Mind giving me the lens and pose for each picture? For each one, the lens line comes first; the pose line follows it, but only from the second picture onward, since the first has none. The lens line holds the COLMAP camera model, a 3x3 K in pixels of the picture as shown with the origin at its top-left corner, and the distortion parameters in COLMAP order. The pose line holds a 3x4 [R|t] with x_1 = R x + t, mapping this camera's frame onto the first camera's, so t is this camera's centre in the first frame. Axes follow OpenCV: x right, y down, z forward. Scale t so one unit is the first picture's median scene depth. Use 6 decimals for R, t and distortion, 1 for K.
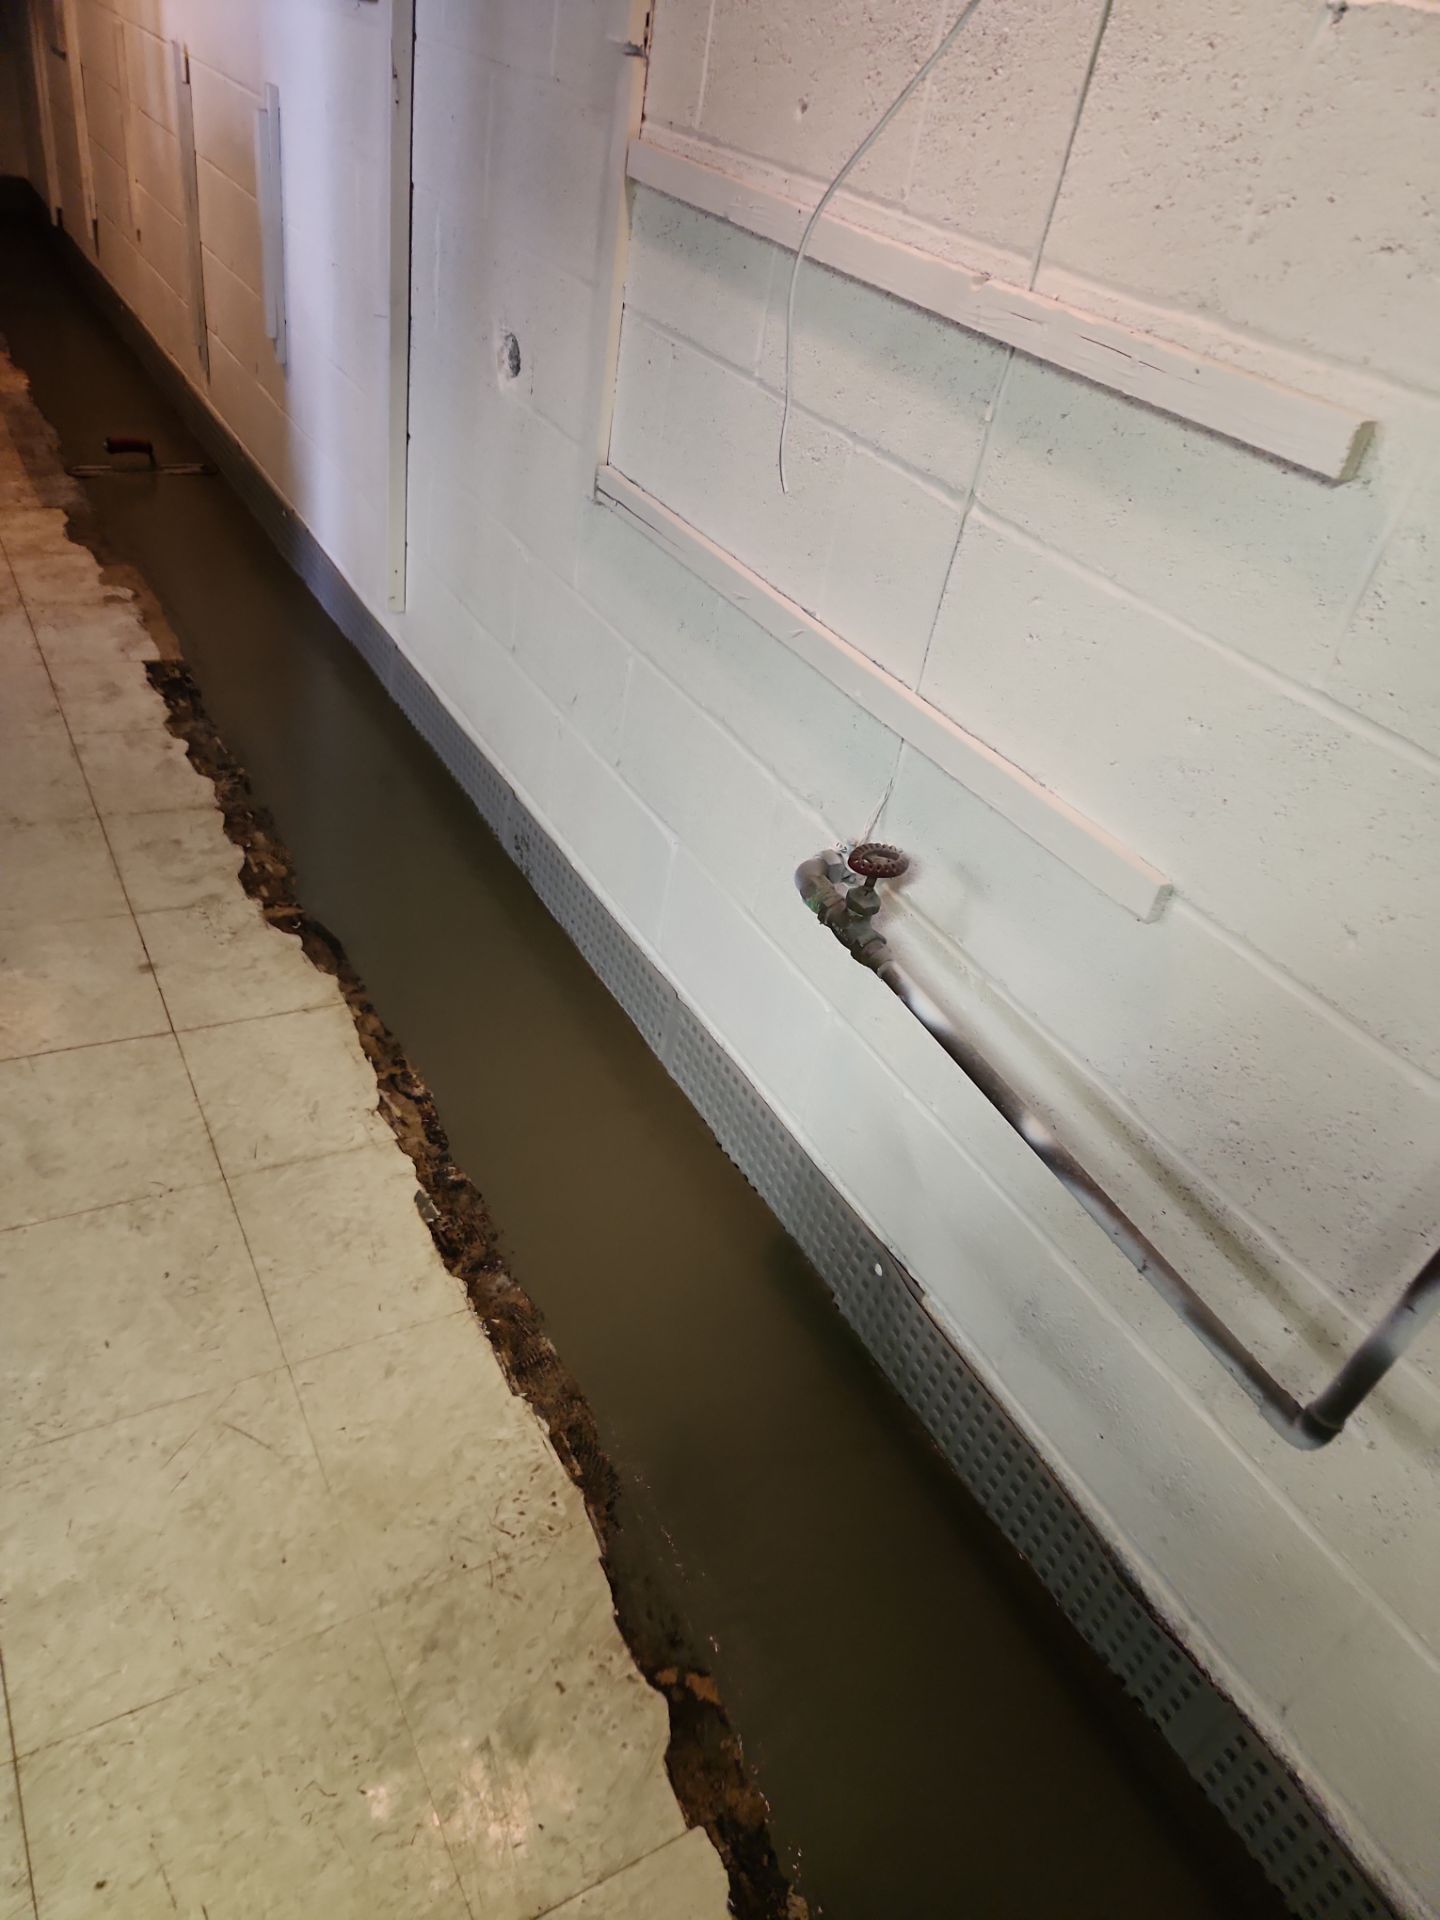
lens RADIAL K [[1282.5, 0, 756.3], [0, 1282.5, 982.4], [0, 0, 1]] dist [0.065000, -0.054718]
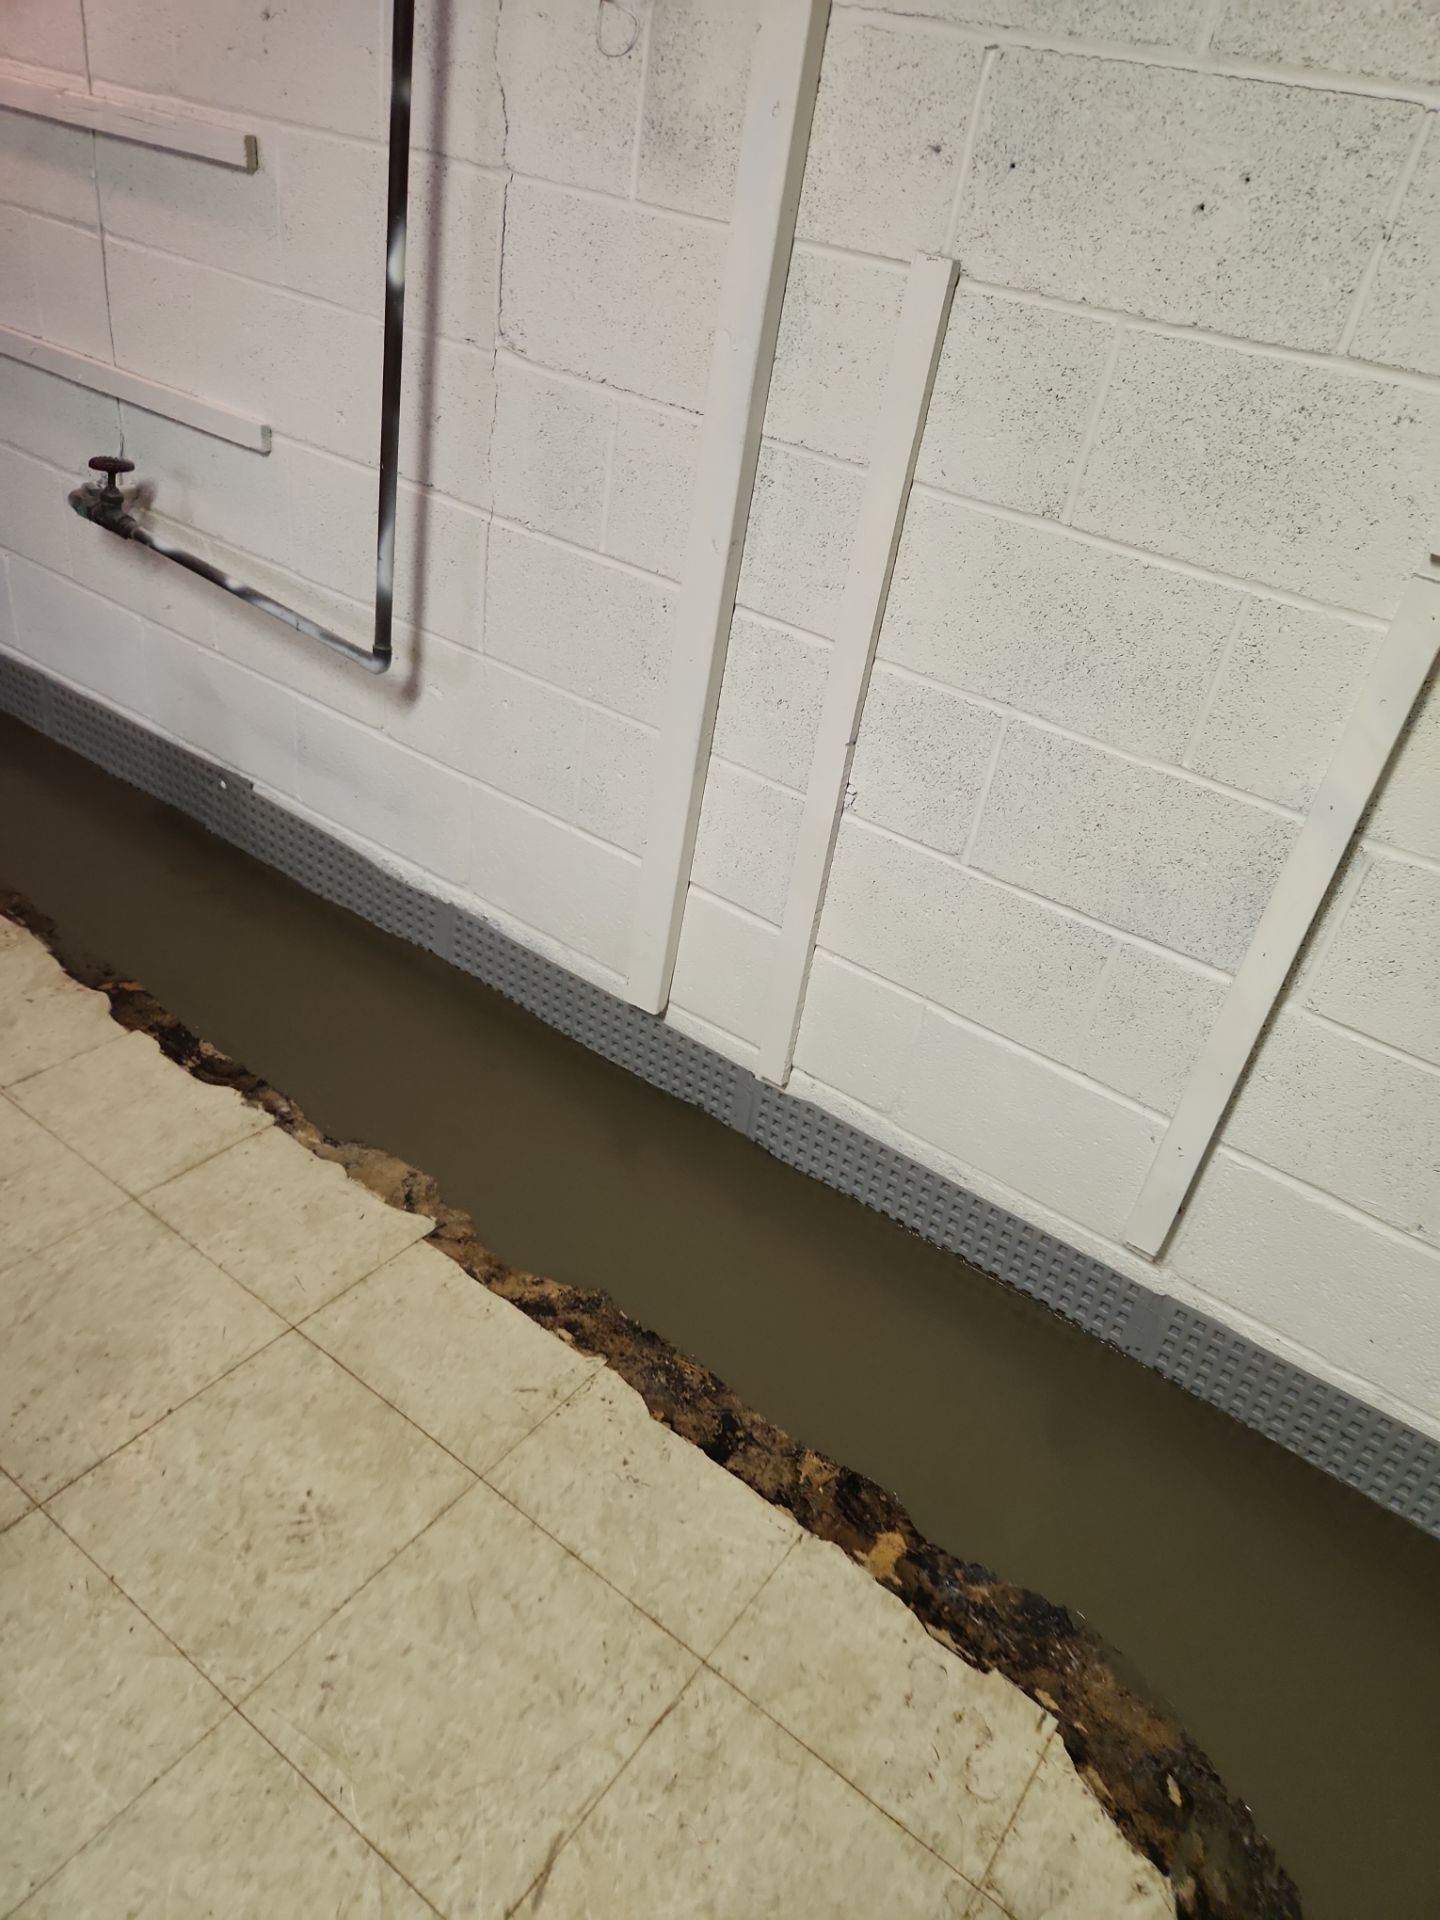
lens RADIAL K [[1282.5, 0, 757.2], [0, 1282.5, 948.7], [0, 0, 1]] dist [0.065000, -0.054718]
pose [[0.910228, -0.247887, 0.331718, 0.065319], [0.245432, 0.968124, 0.050001, 0.278750], [-0.333538, 0.035902, 0.942053, -0.354807]]
